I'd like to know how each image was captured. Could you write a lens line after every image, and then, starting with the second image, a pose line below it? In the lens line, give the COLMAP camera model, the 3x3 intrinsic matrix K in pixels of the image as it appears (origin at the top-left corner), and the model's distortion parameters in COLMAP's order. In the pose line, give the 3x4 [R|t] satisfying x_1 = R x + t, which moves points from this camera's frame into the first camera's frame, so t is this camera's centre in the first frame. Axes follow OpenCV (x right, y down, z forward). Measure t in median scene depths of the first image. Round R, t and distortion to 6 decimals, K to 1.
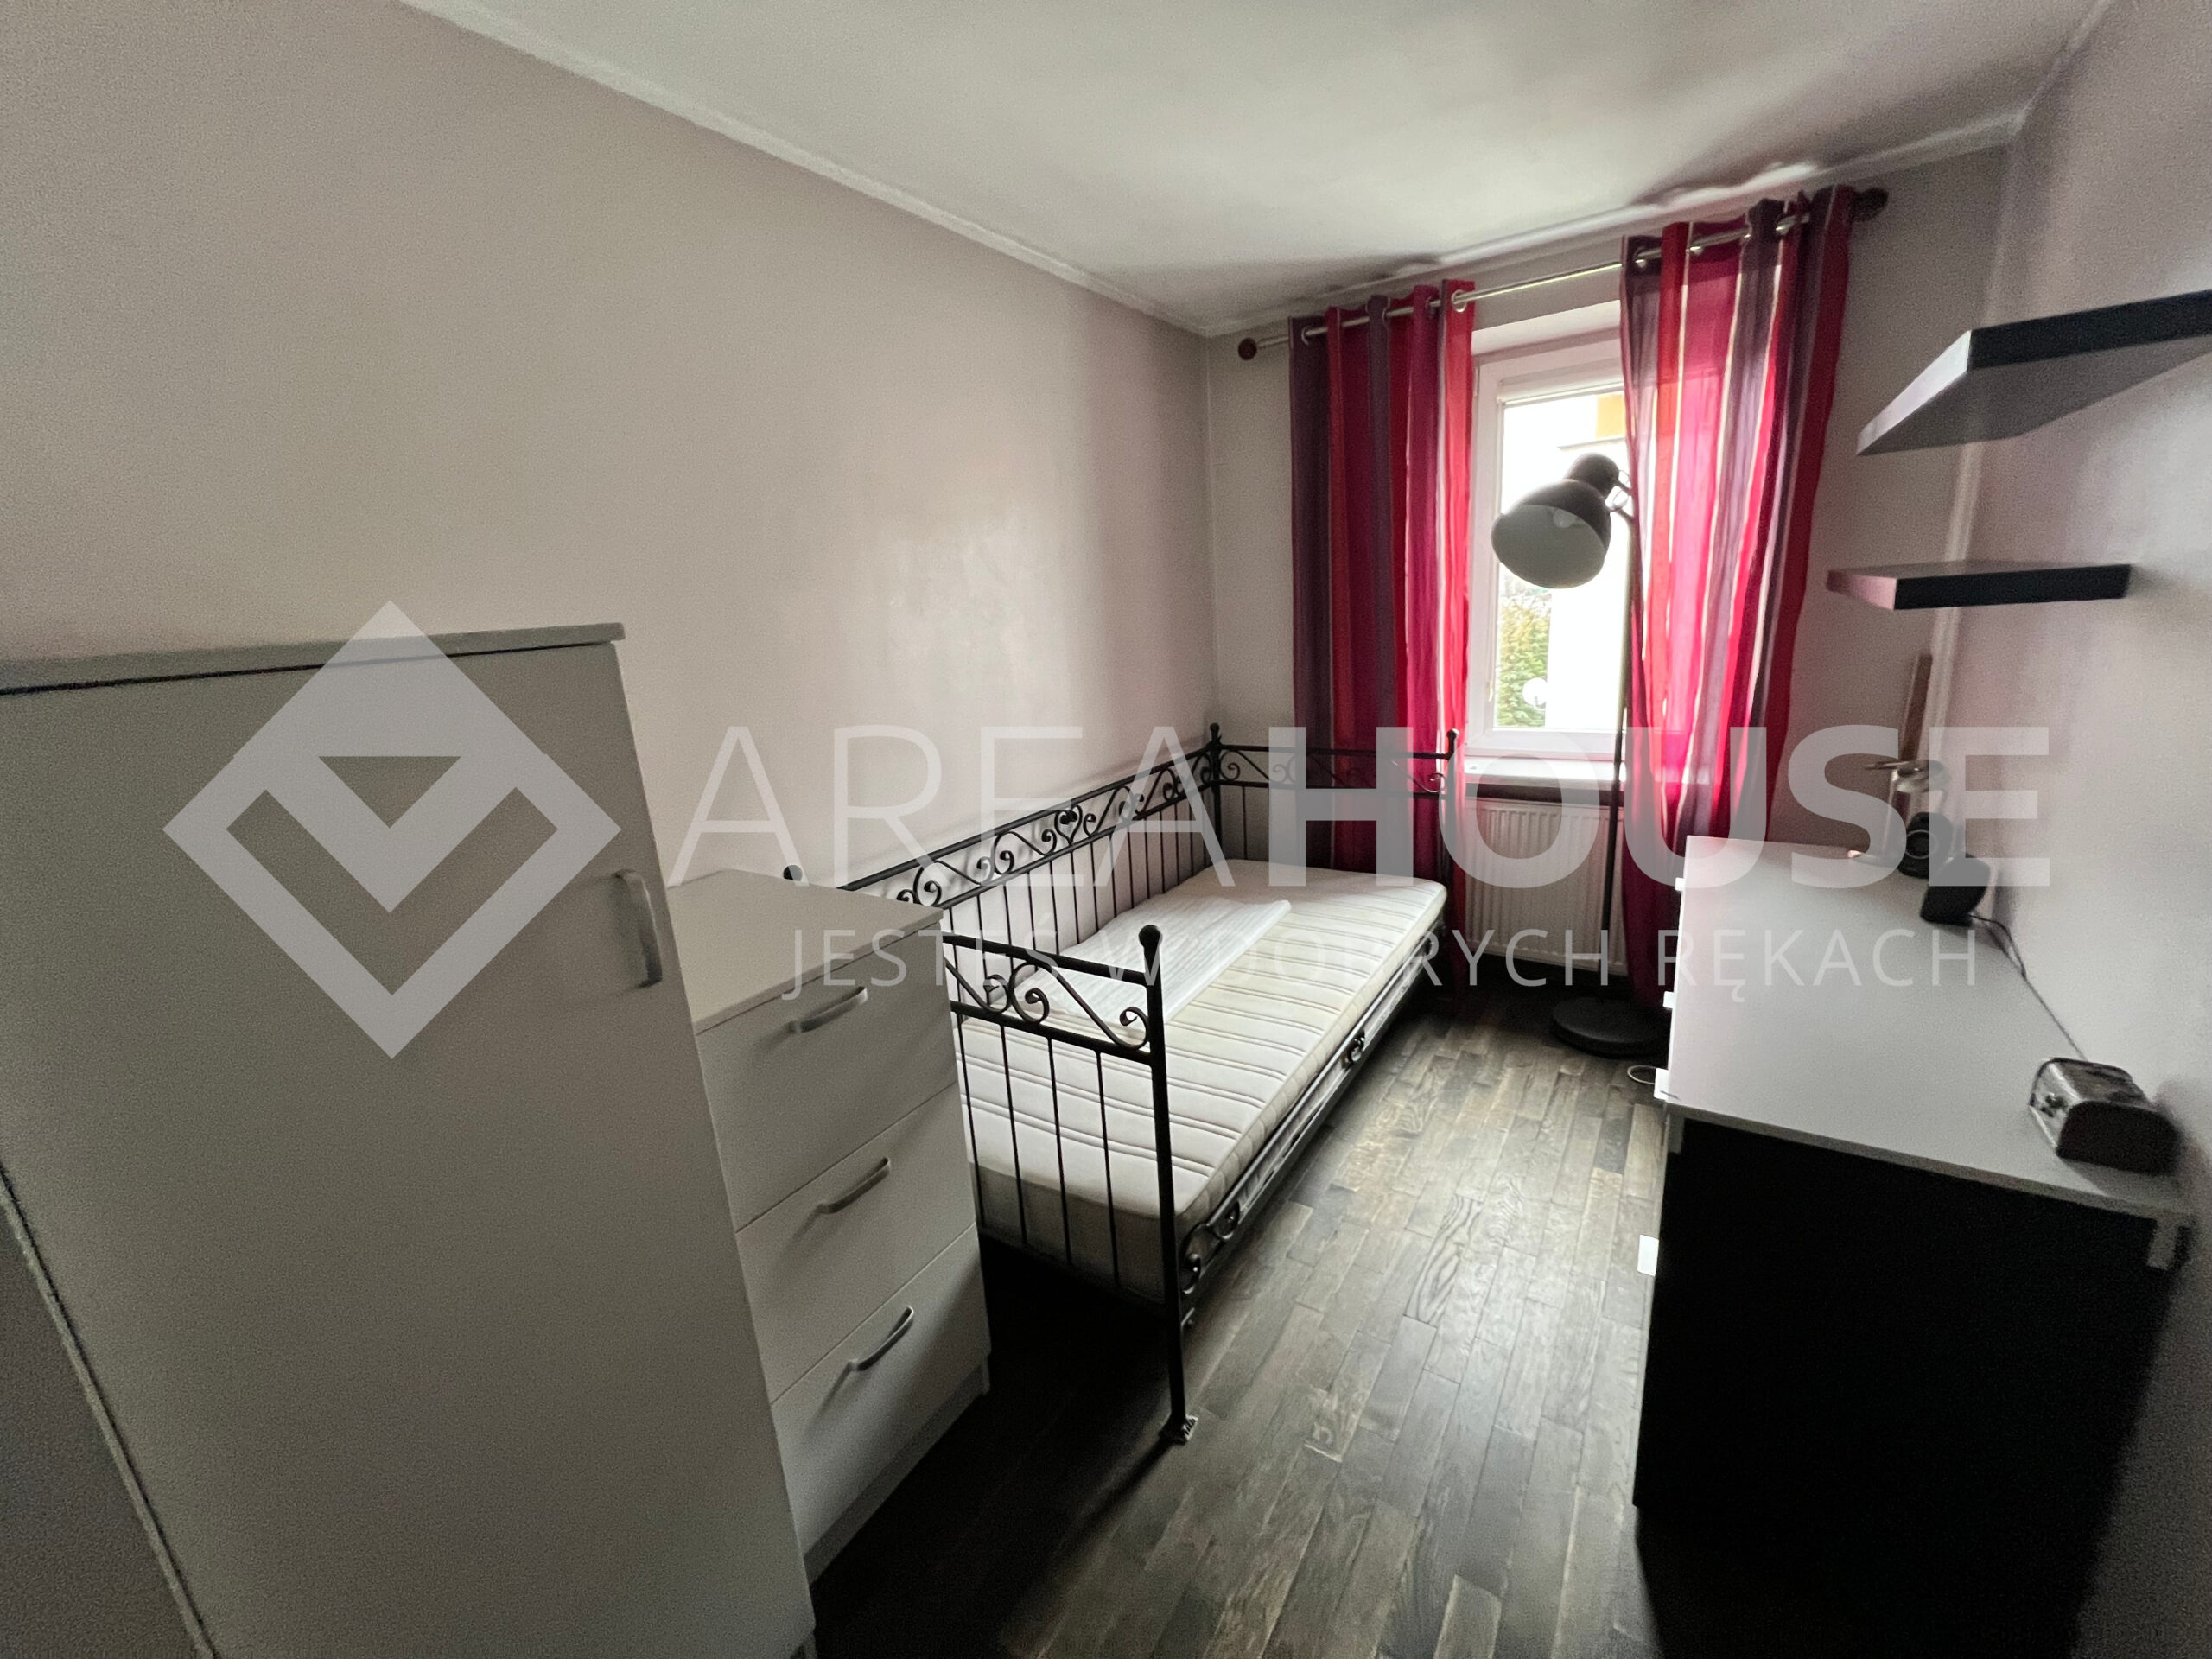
lens RADIAL K [[884.9, 0, 1098.3], [0, 884.9, 819.5], [0, 0, 1]] dist [-0.001842, -0.000448]
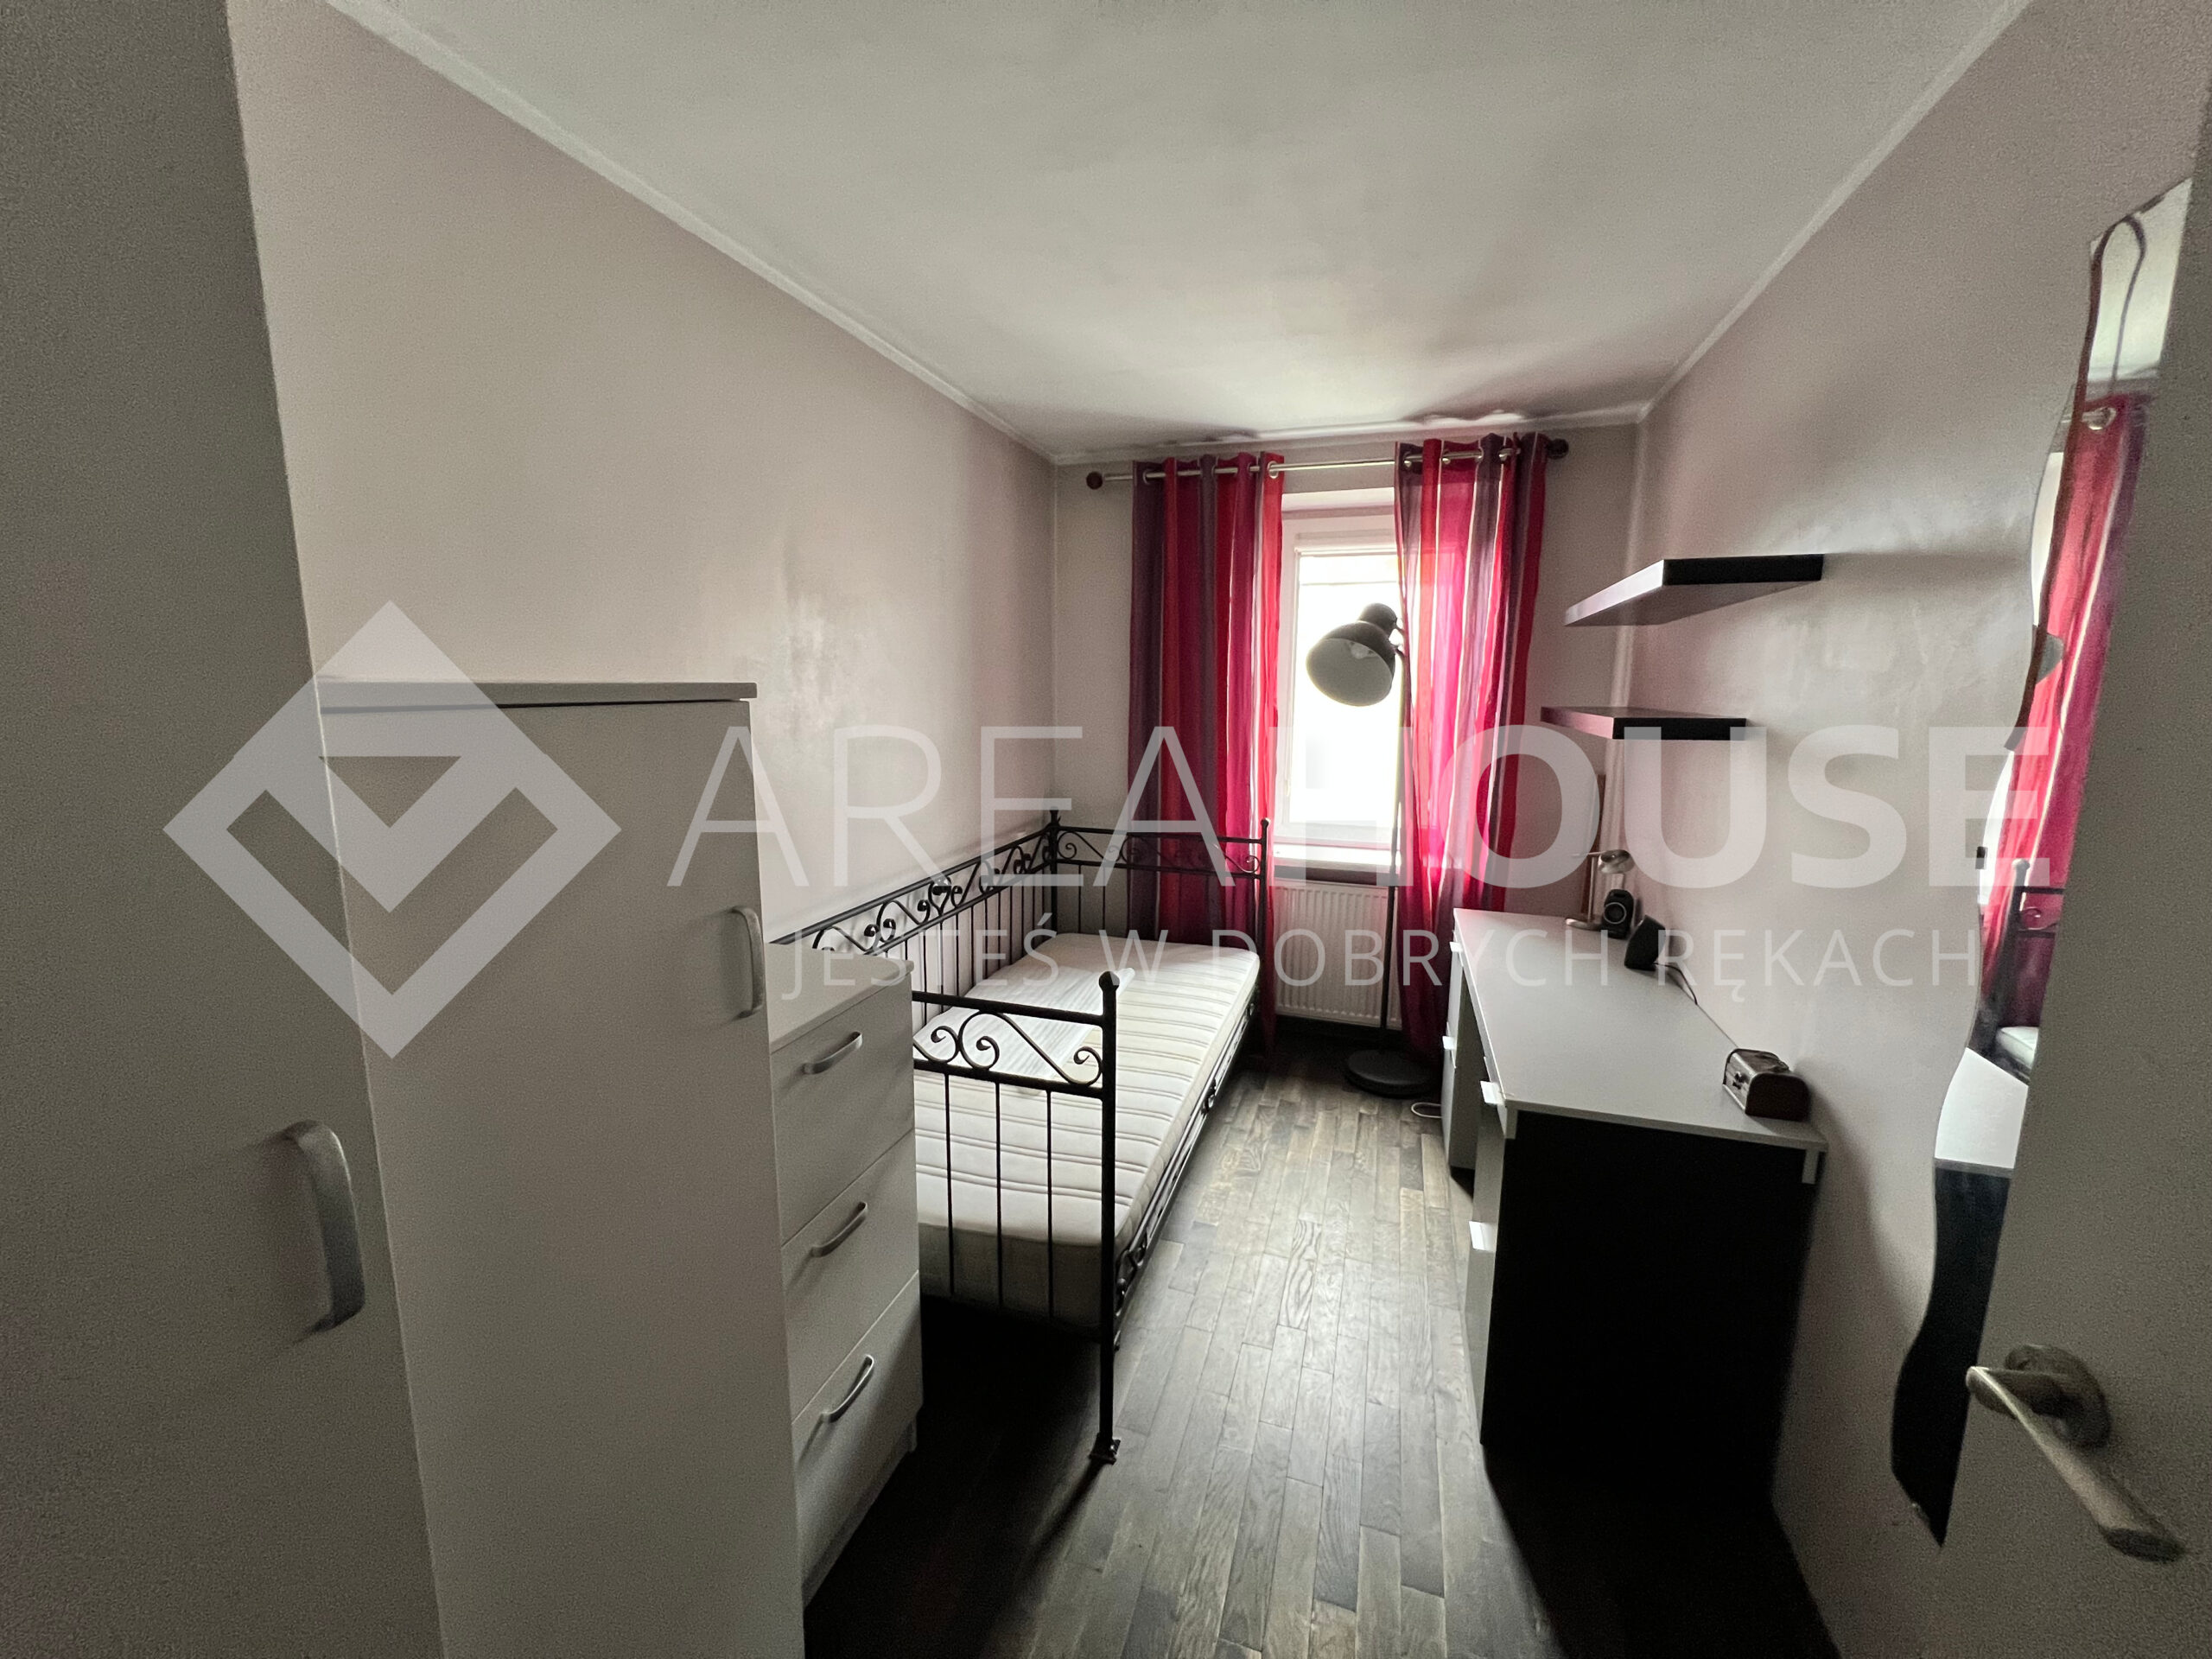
lens RADIAL K [[884.9, 0, 1098.3], [0, 884.9, 819.5], [0, 0, 1]] dist [-0.001842, -0.000448]
pose [[0.961262, 0.033956, 0.273538, -0.173324], [-0.006705, 0.994970, -0.099949, 0.023714], [-0.275556, 0.094243, 0.956654, -0.071841]]
